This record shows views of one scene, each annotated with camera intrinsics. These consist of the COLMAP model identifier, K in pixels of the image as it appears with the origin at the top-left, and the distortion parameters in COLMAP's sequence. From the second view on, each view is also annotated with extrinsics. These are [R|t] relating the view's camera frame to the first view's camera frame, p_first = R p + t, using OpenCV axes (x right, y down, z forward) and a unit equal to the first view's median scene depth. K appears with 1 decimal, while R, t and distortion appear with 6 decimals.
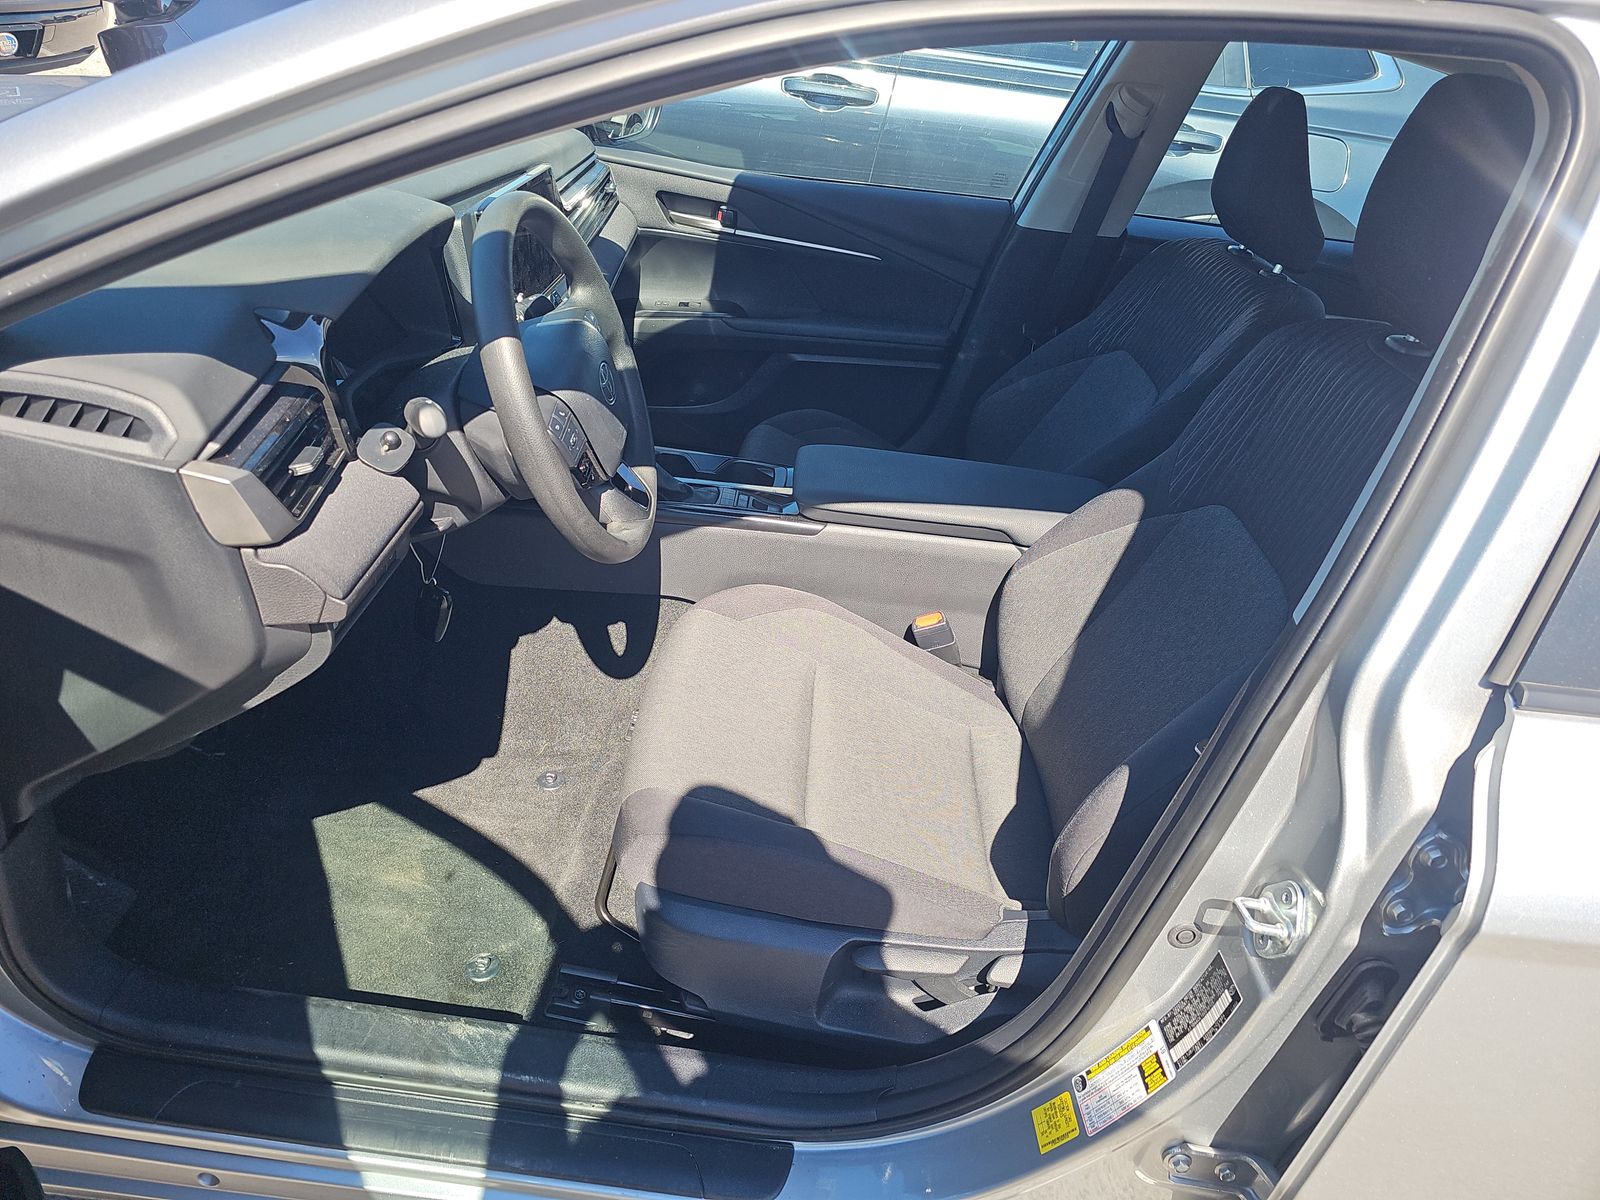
lens RADIAL K [[1058.0, 0, 793.4], [0, 1058.0, 601.0], [0, 0, 1]] dist [0.006040, 0.000461]
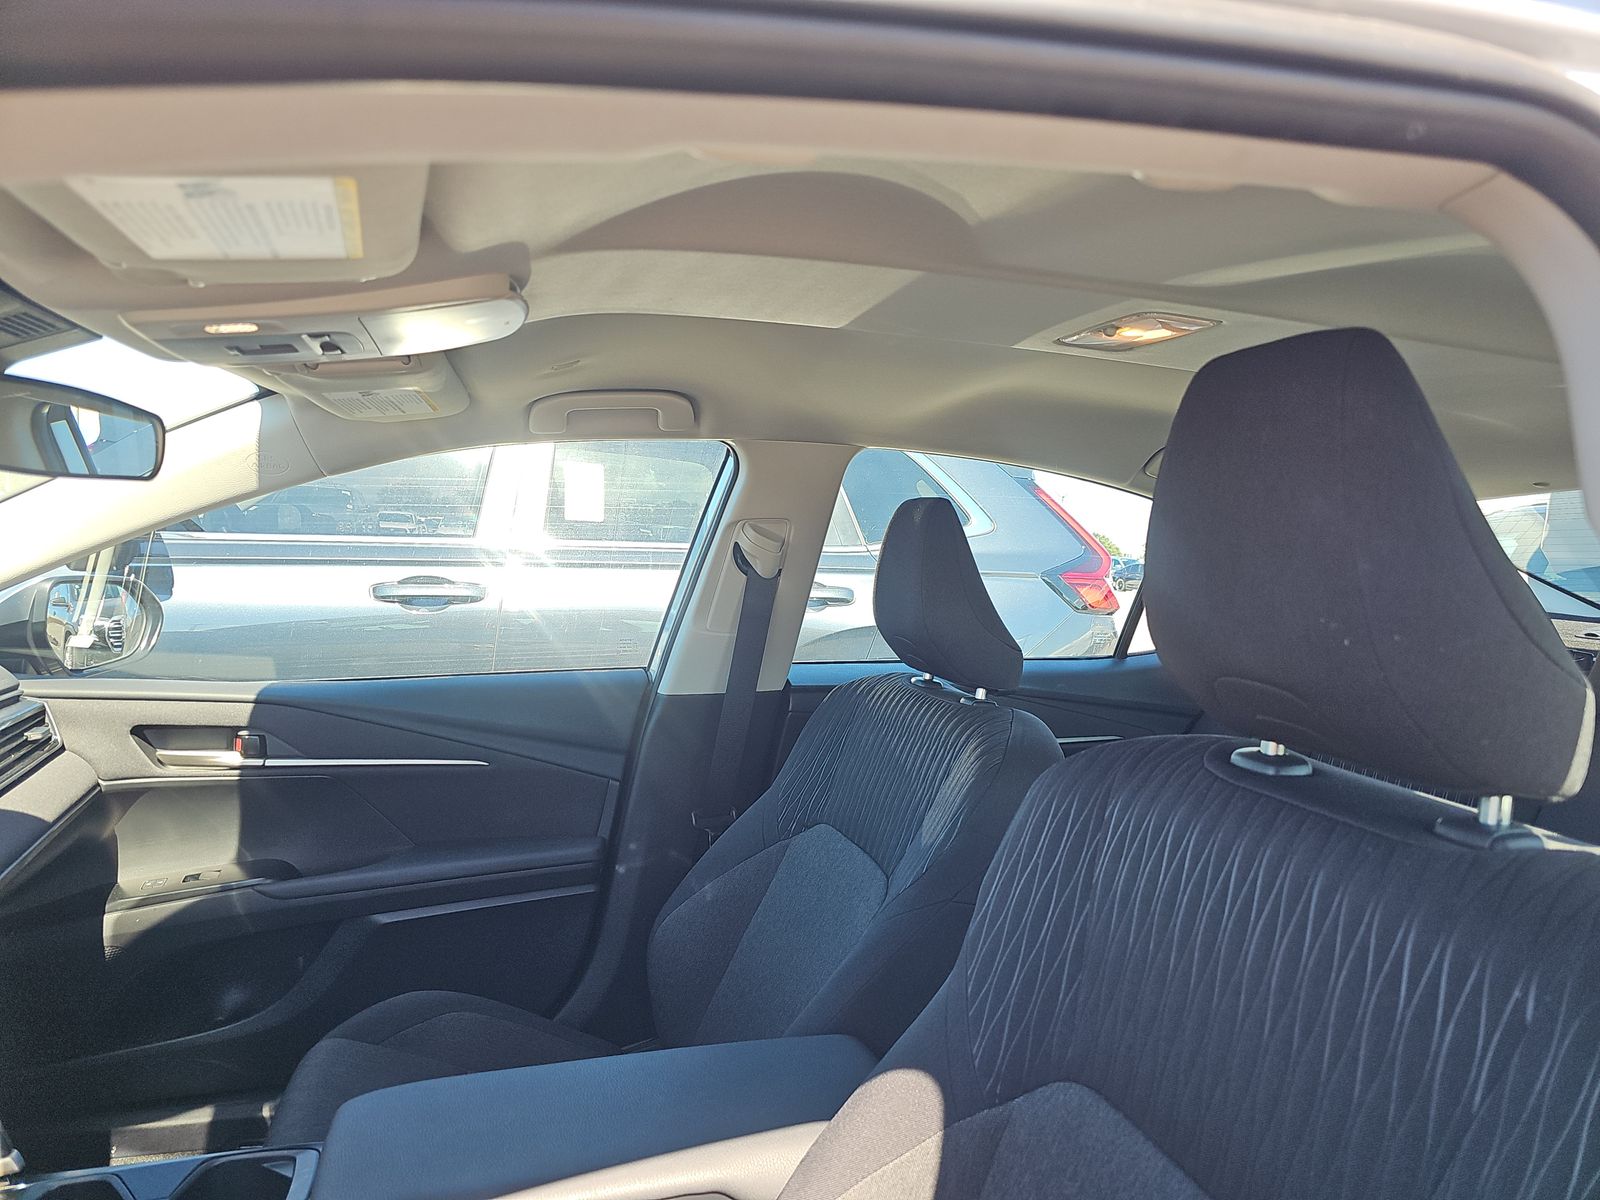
lens RADIAL K [[1058.0, 0, 793.4], [0, 1058.0, 601.0], [0, 0, 1]] dist [0.006040, 0.000461]
pose [[0.943911, -0.122744, 0.306538, 0.072129], [0.243997, 0.884769, -0.397050, -0.076742], [-0.222480, 0.449574, 0.865093, 0.258505]]
